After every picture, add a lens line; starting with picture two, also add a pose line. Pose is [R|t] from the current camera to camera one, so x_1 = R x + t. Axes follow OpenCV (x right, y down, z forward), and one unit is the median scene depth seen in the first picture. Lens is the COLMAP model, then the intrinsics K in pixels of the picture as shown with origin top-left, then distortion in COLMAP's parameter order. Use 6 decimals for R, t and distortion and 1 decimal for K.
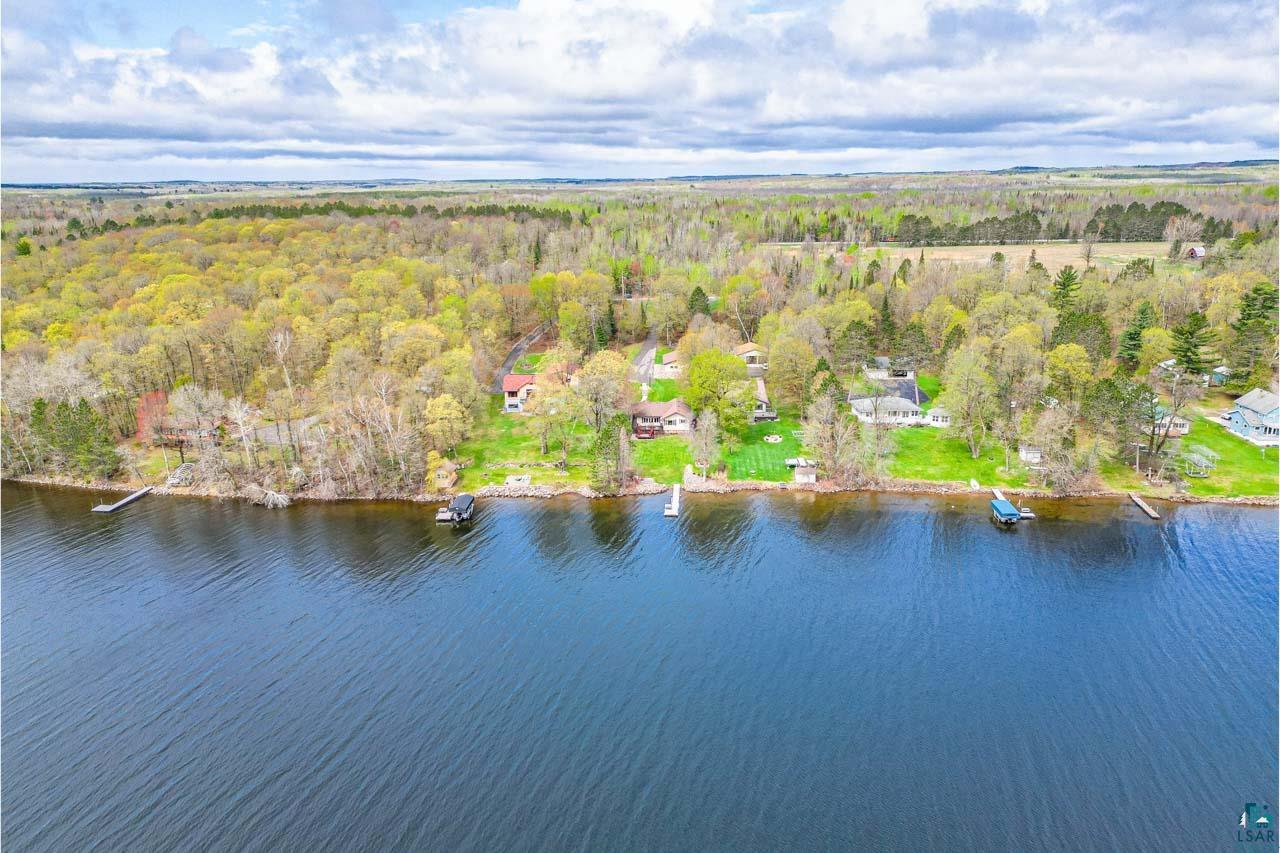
lens RADIAL K [[876.7, 0, 640.0], [0, 876.7, 426.5], [0, 0, 1]] dist [0.089373, -0.084590]
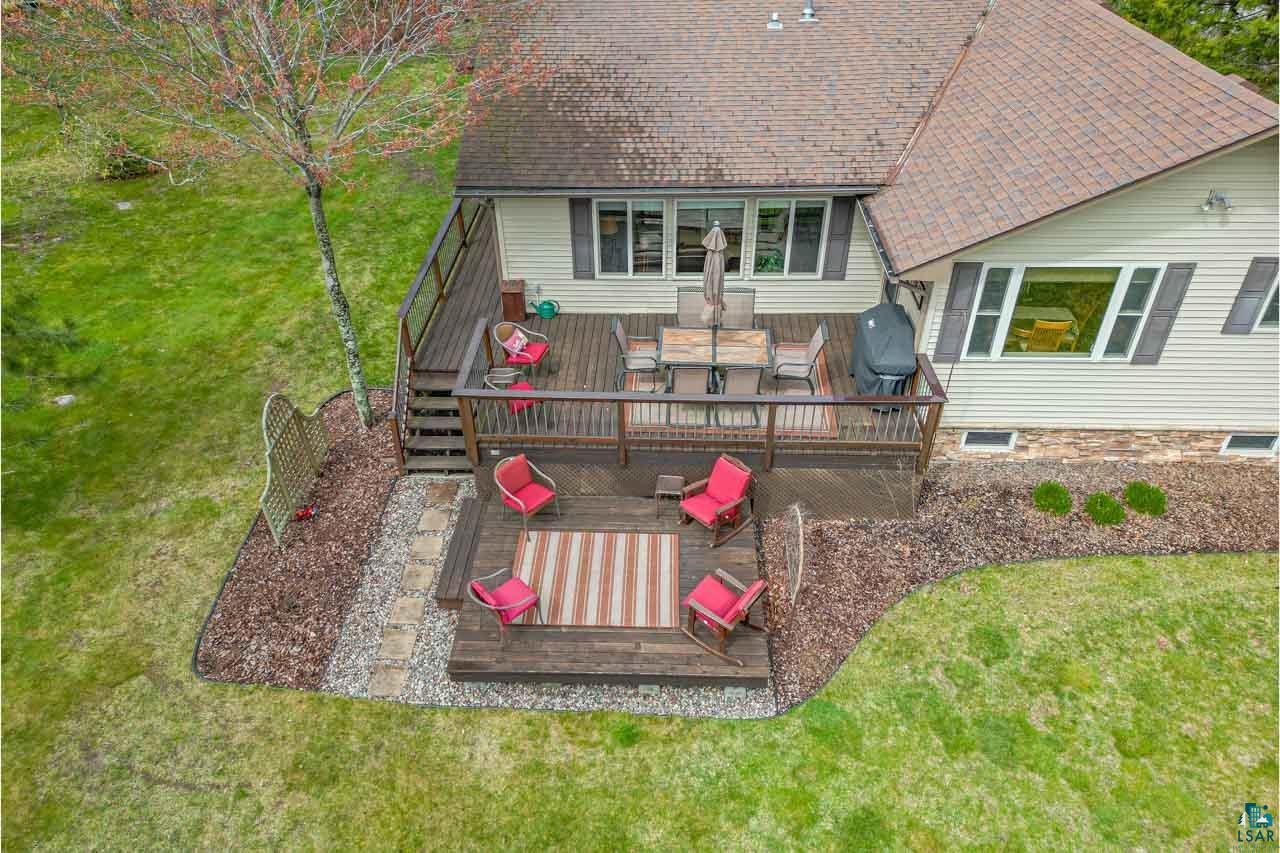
lens RADIAL K [[876.7, 0, 640.0], [0, 876.7, 426.5], [0, 0, 1]] dist [0.089373, -0.084590]
pose [[0.999937, -0.002419, 0.010971, 0.007698], [-0.001781, 0.930064, 0.367394, -0.020337], [-0.011092, -0.367390, 0.930001, 1.042384]]
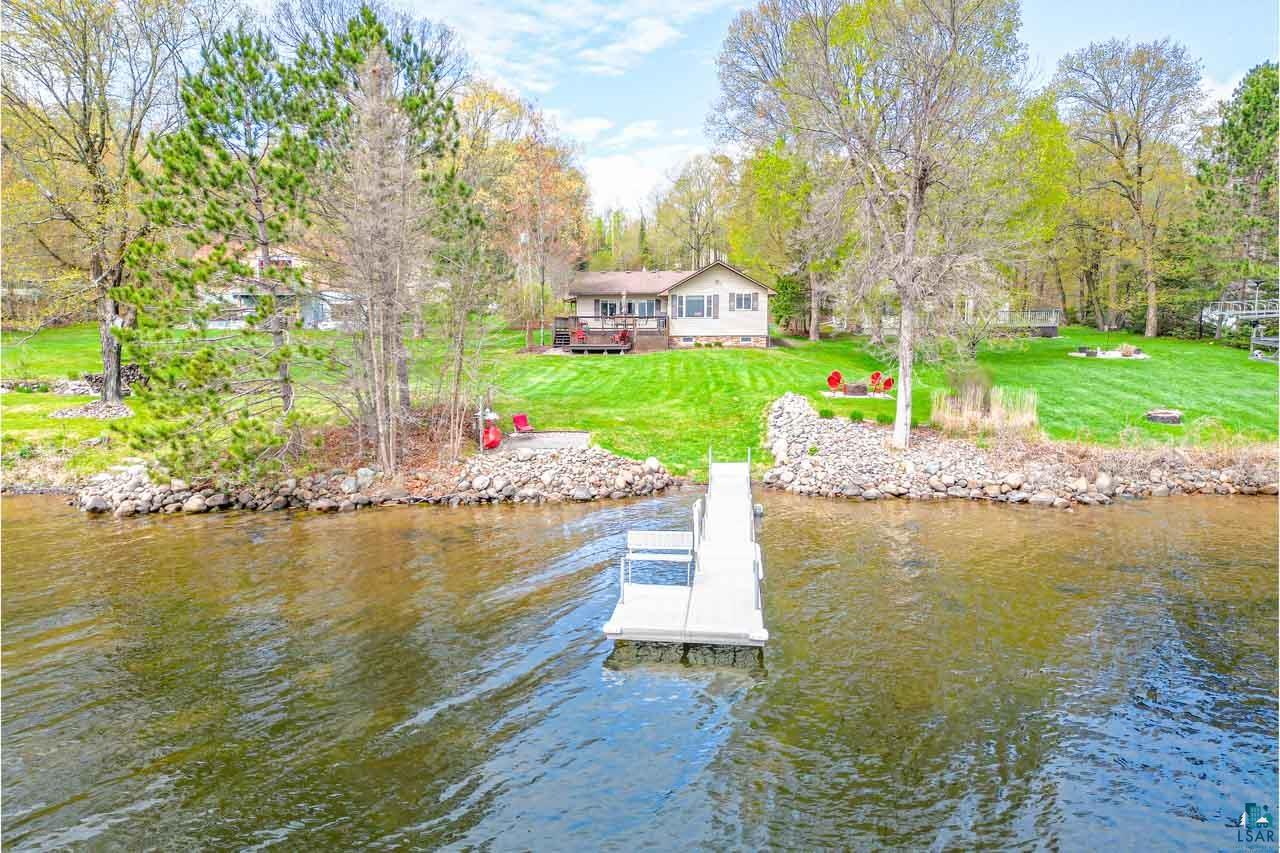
lens RADIAL K [[876.7, 0, 640.0], [0, 876.7, 426.5], [0, 0, 1]] dist [0.089373, -0.084590]
pose [[0.999366, 0.010873, -0.033905, 0.029919], [-0.016323, 0.986181, -0.164868, 0.084372], [0.031643, 0.165317, 0.985733, 0.817168]]
